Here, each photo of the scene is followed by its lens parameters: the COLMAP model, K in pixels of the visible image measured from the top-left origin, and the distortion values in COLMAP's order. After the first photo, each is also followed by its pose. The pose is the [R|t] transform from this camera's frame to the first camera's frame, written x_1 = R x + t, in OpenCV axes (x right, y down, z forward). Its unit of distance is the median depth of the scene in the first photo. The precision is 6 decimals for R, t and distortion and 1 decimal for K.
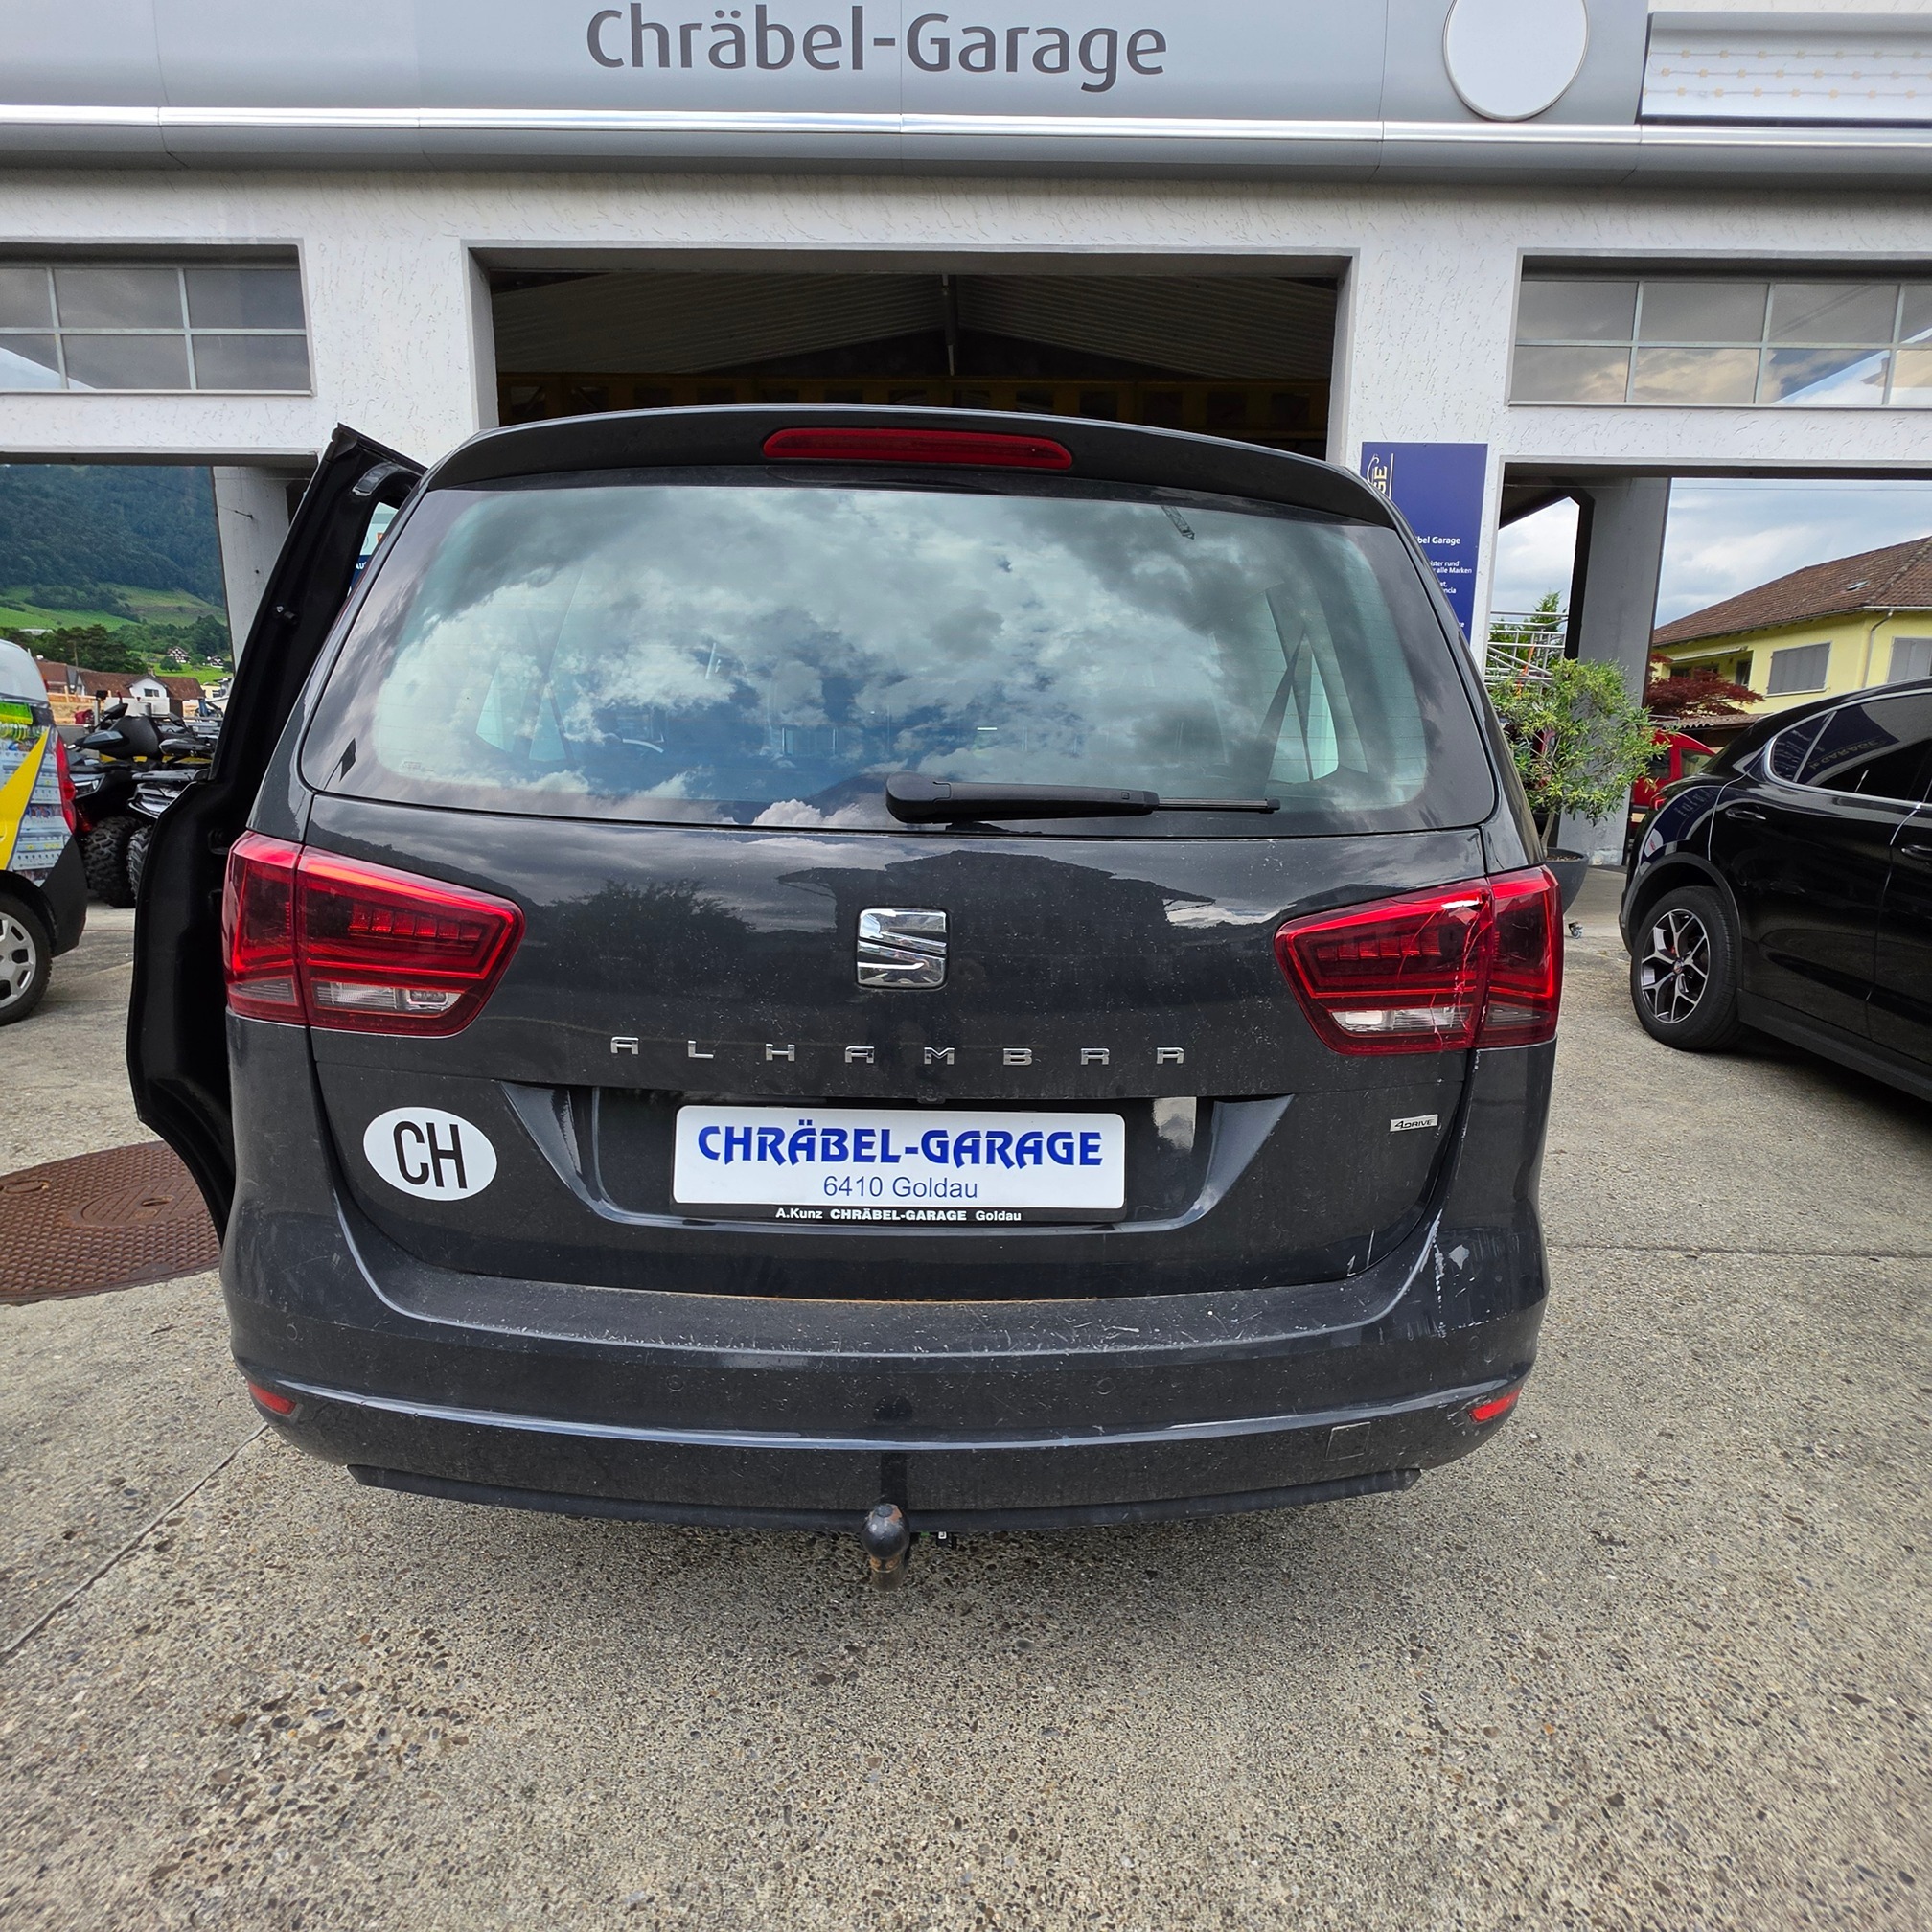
lens RADIAL K [[1032.8, 0, 970.4], [0, 1032.8, 972.1], [0, 0, 1]] dist [-0.005806, 0.000954]
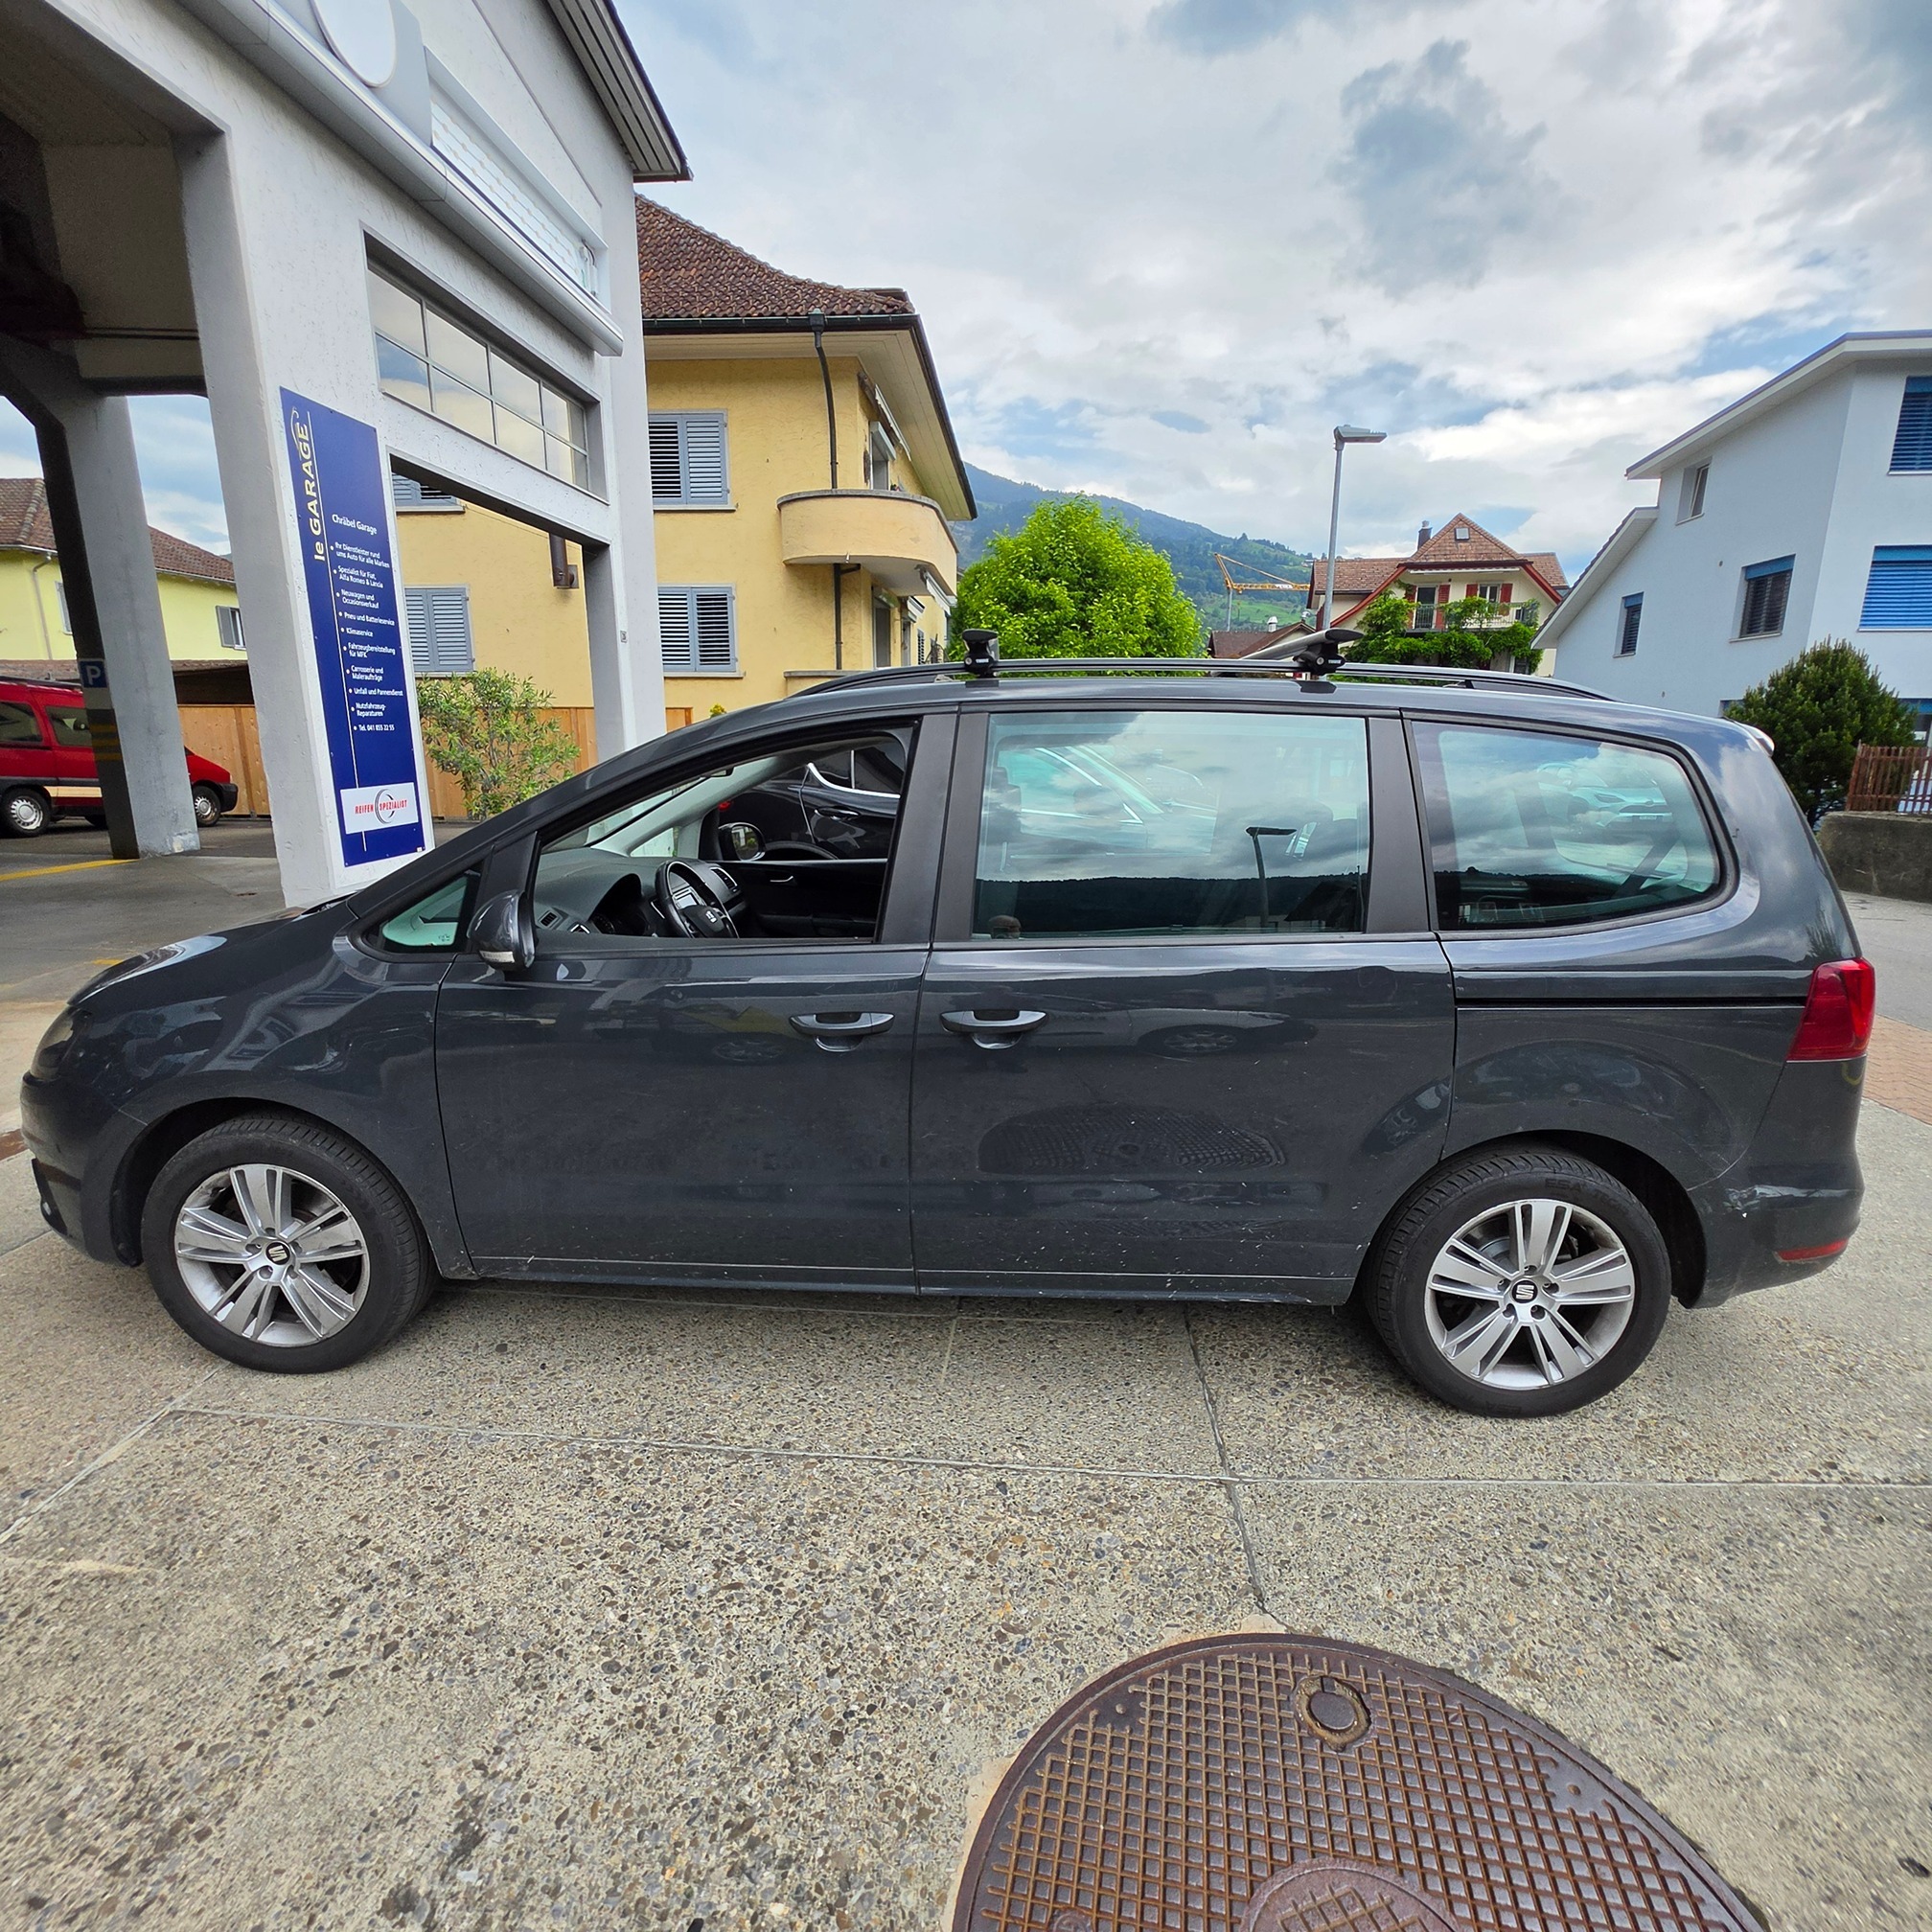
lens RADIAL K [[1032.8, 0, 970.4], [0, 1032.8, 972.1], [0, 0, 1]] dist [-0.005806, 0.000954]
pose [[0.057166, -0.246325, 0.967500, -4.178220], [0.183299, 0.955201, 0.232363, -1.352493], [-0.981394, 0.164059, 0.099756, 3.865626]]
